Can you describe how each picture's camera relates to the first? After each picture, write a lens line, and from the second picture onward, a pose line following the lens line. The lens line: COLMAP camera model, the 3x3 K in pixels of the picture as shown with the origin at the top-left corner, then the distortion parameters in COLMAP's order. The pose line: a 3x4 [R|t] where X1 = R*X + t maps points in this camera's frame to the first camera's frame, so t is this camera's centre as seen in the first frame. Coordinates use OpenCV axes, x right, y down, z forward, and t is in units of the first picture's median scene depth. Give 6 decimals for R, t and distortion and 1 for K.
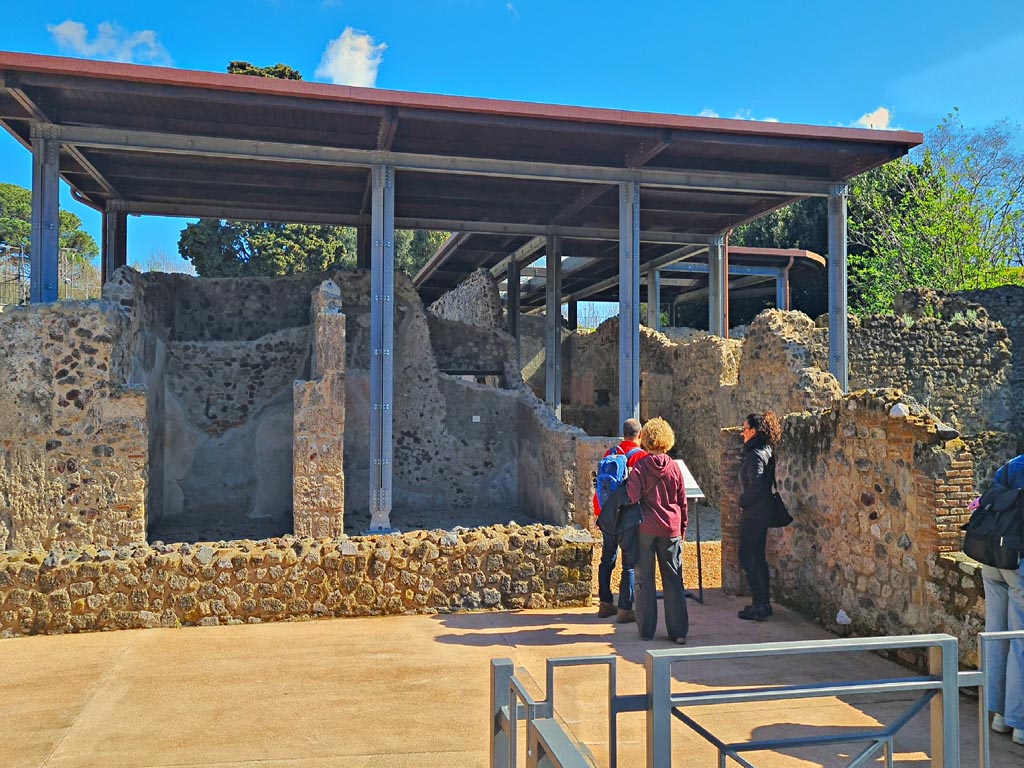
lens RADIAL K [[676.4, 0, 512.0], [0, 676.4, 384.0], [0, 0, 1]] dist [-0.001859, 0.000314]
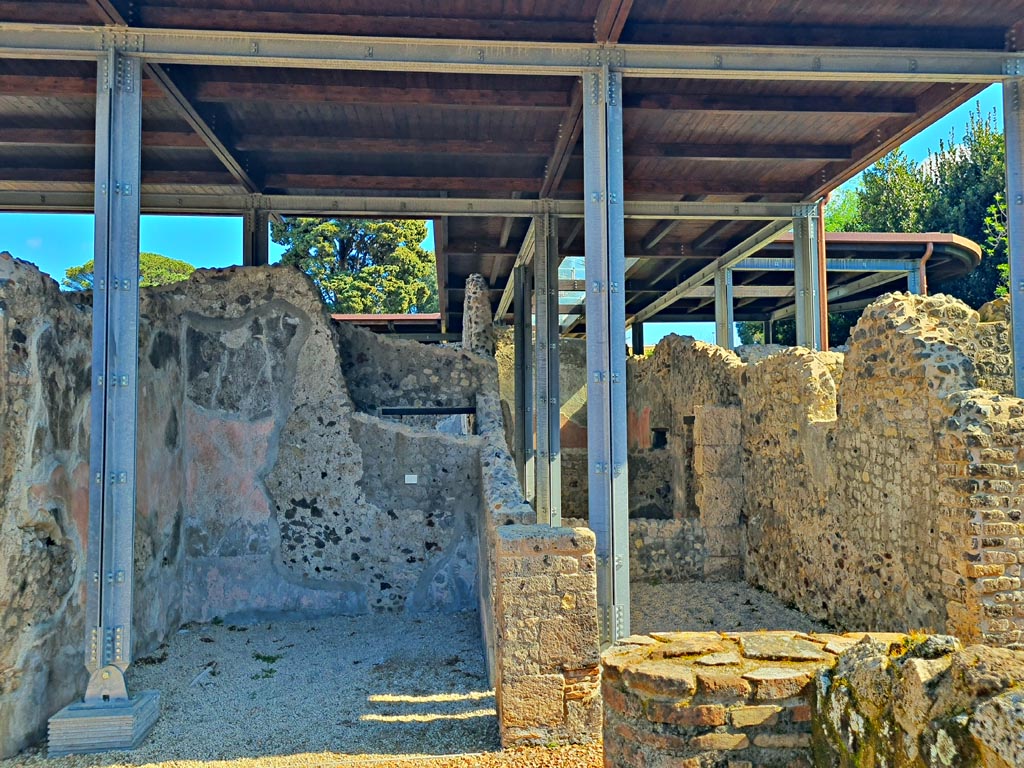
lens RADIAL K [[617.8, 0, 492.0], [0, 617.8, 412.0], [0, 0, 1]] dist [0.007776, -0.001551]
pose [[0.974563, -0.021293, -0.223102, 0.160410], [0.018434, 0.999719, -0.014887, -0.005165], [0.223356, 0.010396, 0.974681, 0.396950]]
